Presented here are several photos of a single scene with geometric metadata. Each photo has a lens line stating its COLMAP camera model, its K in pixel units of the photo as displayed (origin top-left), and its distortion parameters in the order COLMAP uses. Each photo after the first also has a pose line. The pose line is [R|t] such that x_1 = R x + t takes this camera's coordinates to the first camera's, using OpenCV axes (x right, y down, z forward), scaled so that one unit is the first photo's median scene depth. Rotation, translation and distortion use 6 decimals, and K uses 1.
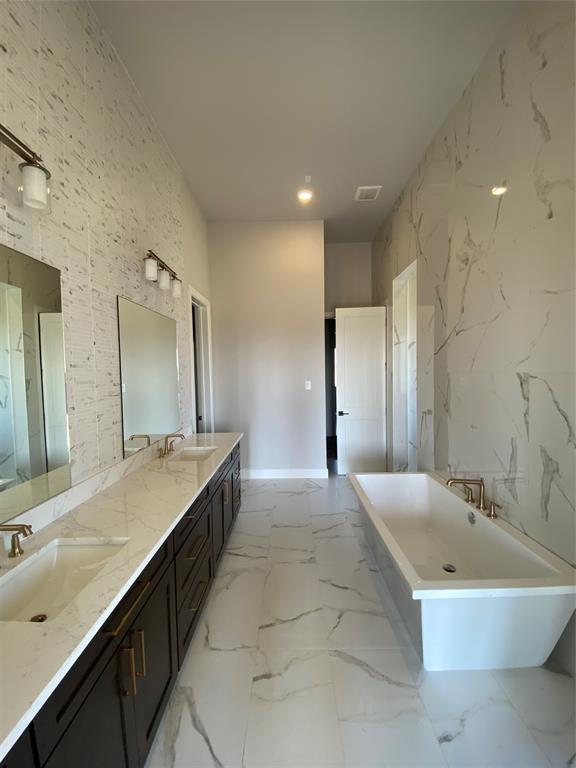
lens RADIAL K [[317.6, 0, 285.0], [0, 317.6, 382.7], [0, 0, 1]] dist [0.015102, -0.012774]
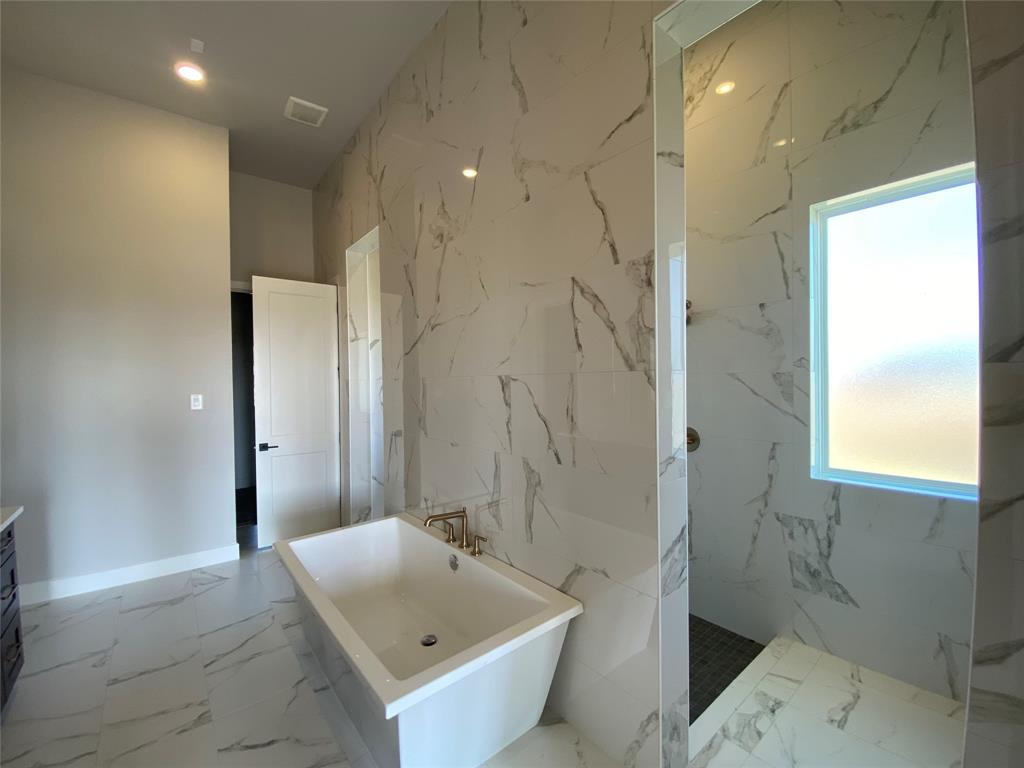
lens RADIAL K [[423.5, 0, 518.6], [0, 423.5, 382.5], [0, 0, 1]] dist [0.015102, -0.012774]
pose [[0.757864, 0.003247, 0.652404, 0.023964], [0.024629, 0.999132, -0.033582, 0.020951], [-0.651947, 0.041519, 0.757127, 0.084092]]
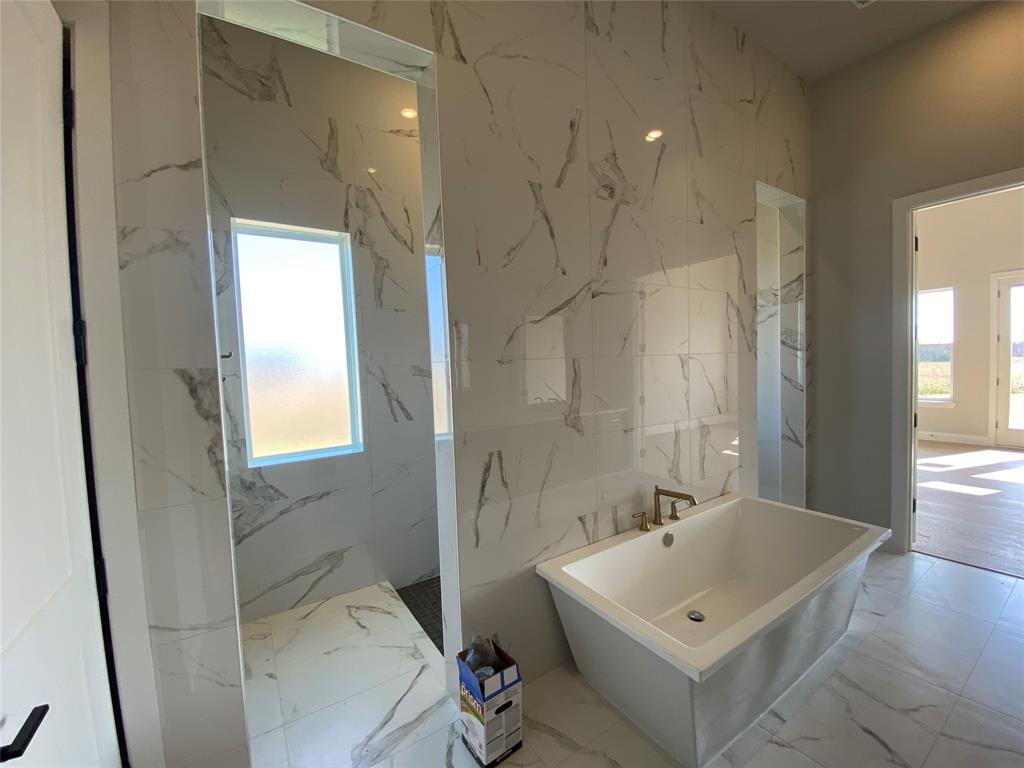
lens RADIAL K [[423.5, 0, 508.2], [0, 423.5, 382.4], [0, 0, 1]] dist [0.015102, -0.012774]
pose [[-0.561750, -0.001602, 0.827305, -0.051690], [0.074419, 0.995846, 0.052460, -0.040977], [-0.823953, 0.091036, -0.559297, 1.676643]]
